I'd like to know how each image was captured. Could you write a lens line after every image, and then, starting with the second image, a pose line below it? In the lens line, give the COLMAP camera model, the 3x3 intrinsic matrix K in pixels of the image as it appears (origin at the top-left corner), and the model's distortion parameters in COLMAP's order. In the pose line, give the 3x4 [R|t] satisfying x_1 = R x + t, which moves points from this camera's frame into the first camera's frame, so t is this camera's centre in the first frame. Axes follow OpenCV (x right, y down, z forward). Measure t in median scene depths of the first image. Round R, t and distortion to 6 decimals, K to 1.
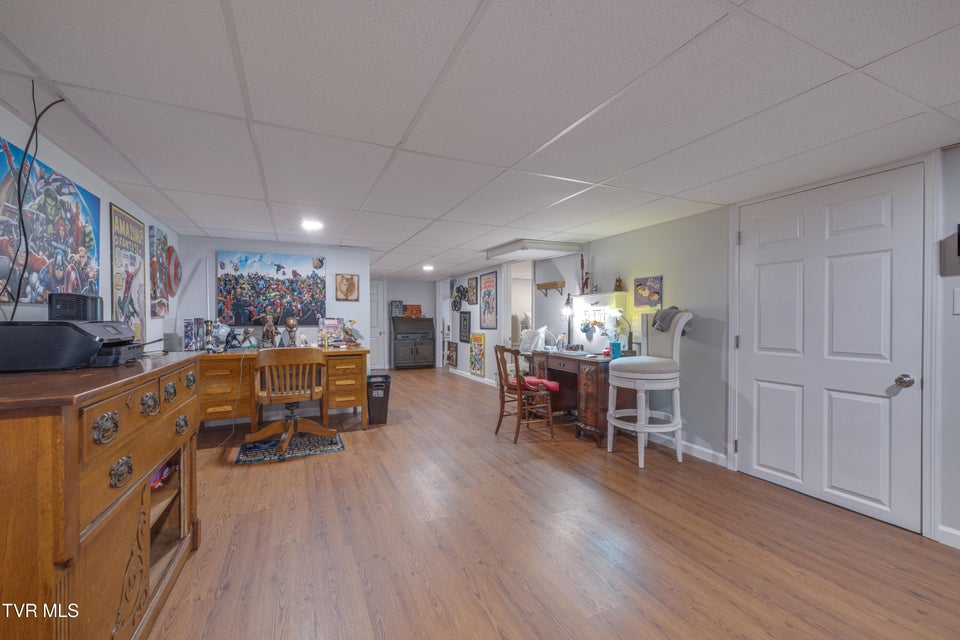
lens RADIAL K [[399.8, 0, 480.3], [0, 399.8, 318.9], [0, 0, 1]] dist [0.001961, 0.000121]
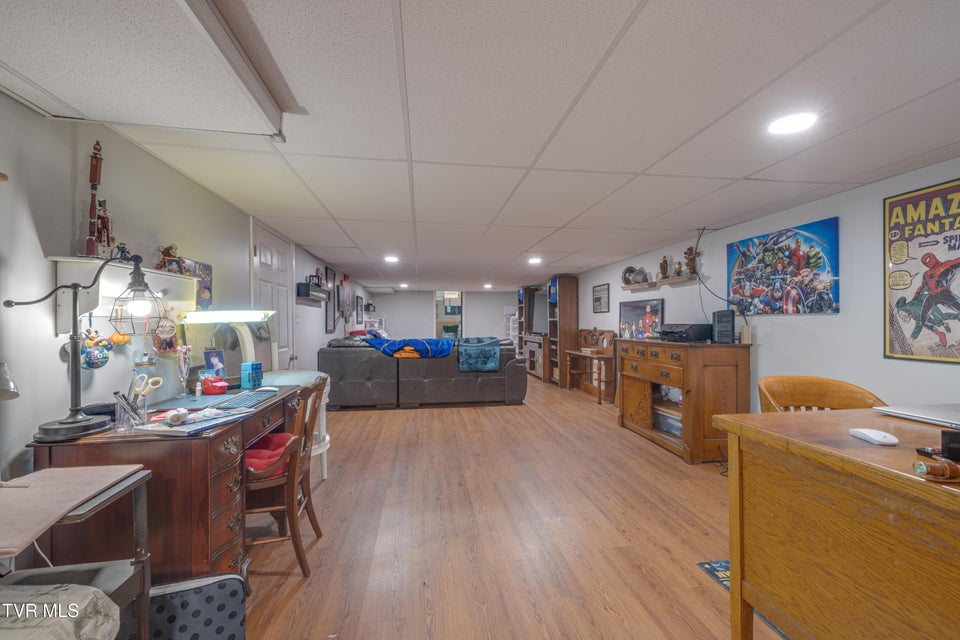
lens RADIAL K [[399.8, 0, 480.3], [0, 399.8, 318.9], [0, 0, 1]] dist [0.001961, 0.000121]
pose [[-0.957416, 0.007555, 0.288612, -0.361821], [0.005820, 0.999959, -0.006870, -0.011281], [-0.288652, -0.004898, -0.957422, 2.725668]]
